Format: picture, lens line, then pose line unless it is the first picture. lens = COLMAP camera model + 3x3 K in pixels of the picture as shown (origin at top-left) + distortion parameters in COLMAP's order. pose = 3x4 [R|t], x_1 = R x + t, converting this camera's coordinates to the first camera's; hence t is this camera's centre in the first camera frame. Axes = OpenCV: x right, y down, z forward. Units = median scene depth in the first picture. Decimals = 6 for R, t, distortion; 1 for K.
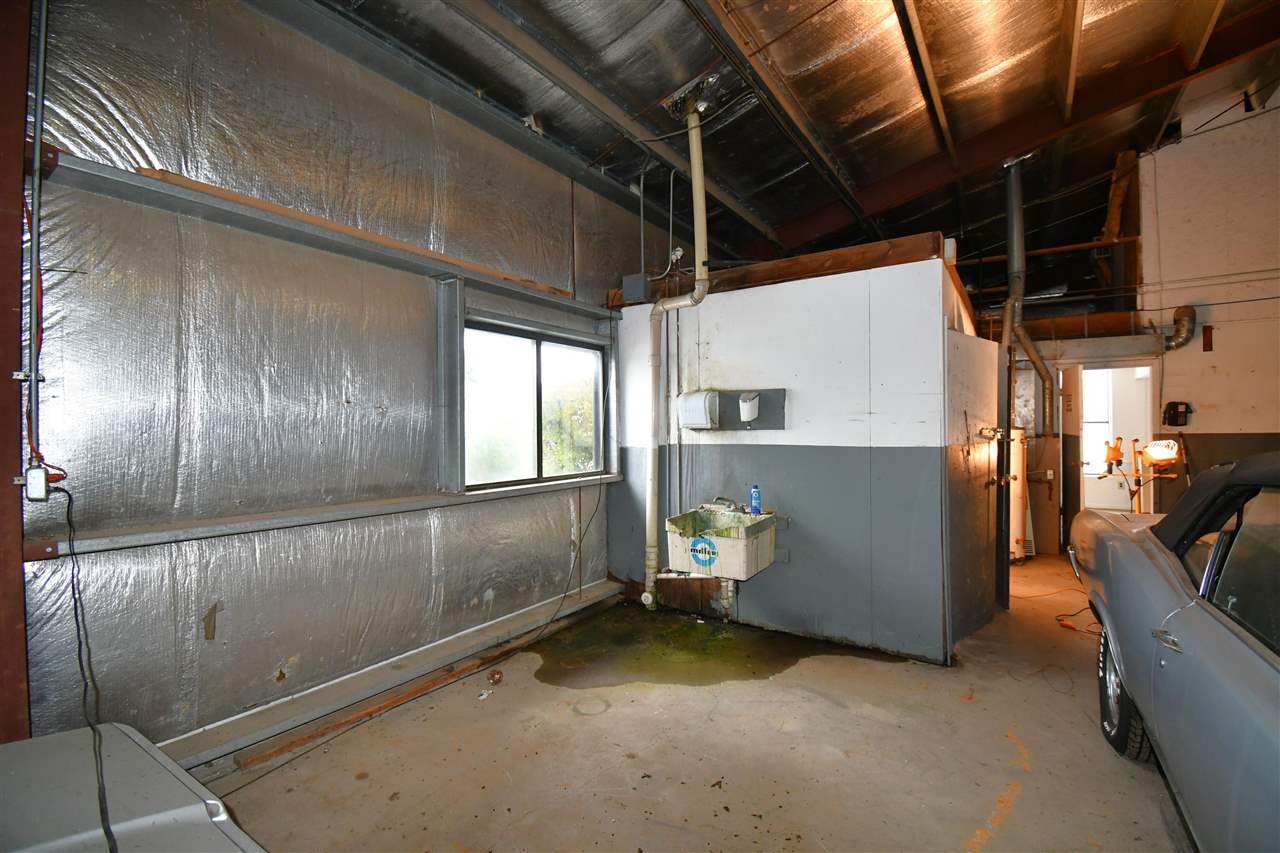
lens RADIAL K [[557.4, 0, 636.9], [0, 557.4, 430.6], [0, 0, 1]] dist [0.015598, -0.023321]
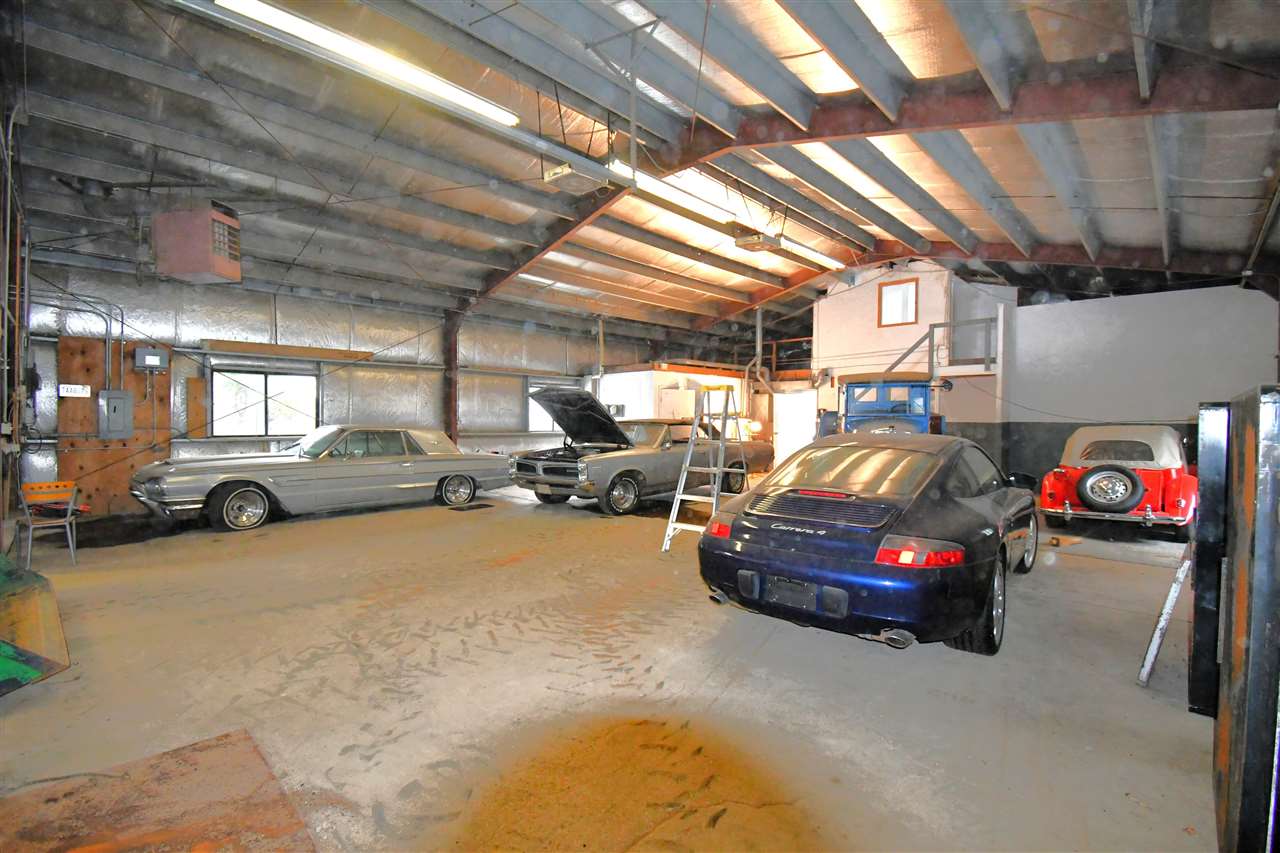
lens RADIAL K [[557.4, 0, 636.9], [0, 557.4, 430.6], [0, 0, 1]] dist [0.015598, -0.023321]
pose [[0.984208, 0.018416, -0.176055, 0.804888], [-0.014751, 0.999647, 0.022102, 0.004739], [0.176400, -0.019156, 0.984132, -1.967684]]
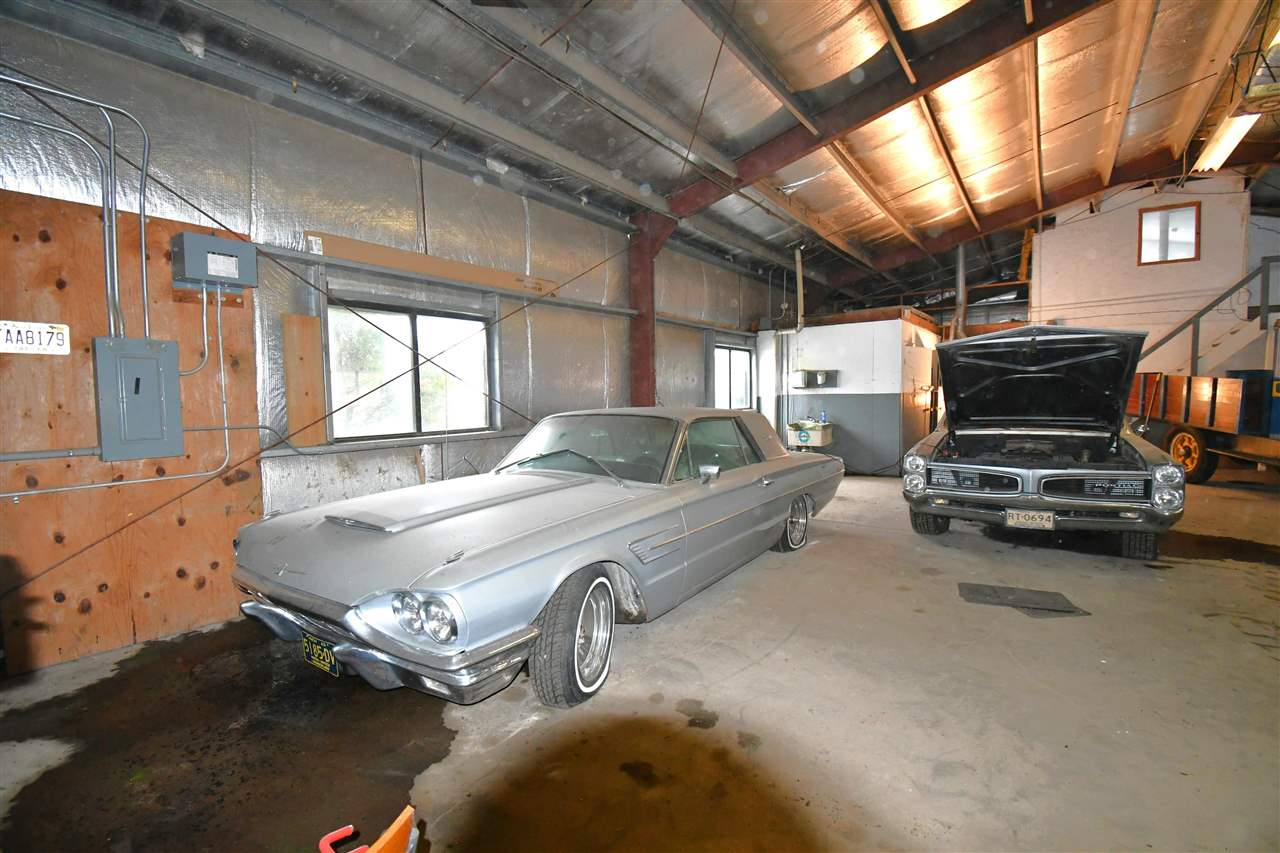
lens RADIAL K [[557.4, 0, 636.9], [0, 557.4, 430.6], [0, 0, 1]] dist [0.015598, -0.023321]
pose [[0.999231, -0.005644, -0.038797, -0.431684], [0.008193, 0.997795, 0.065867, 0.015765], [0.038340, -0.066134, 0.997074, -1.234022]]
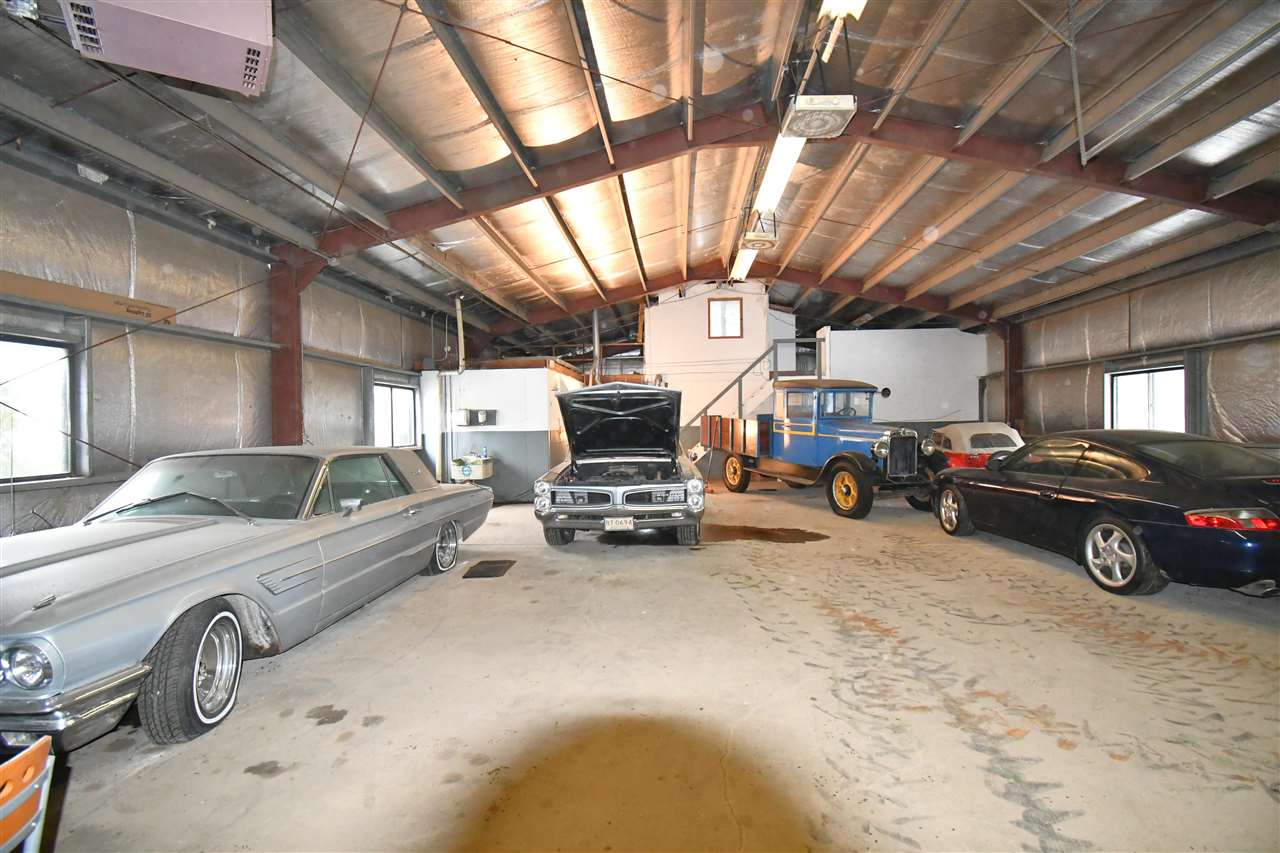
lens RADIAL K [[557.4, 0, 636.9], [0, 557.4, 430.6], [0, 0, 1]] dist [0.015598, -0.023321]
pose [[0.869854, -0.010332, 0.493201, -0.398929], [0.008326, 0.999946, 0.006263, 0.010822], [-0.493239, -0.001342, 0.869893, -1.414560]]
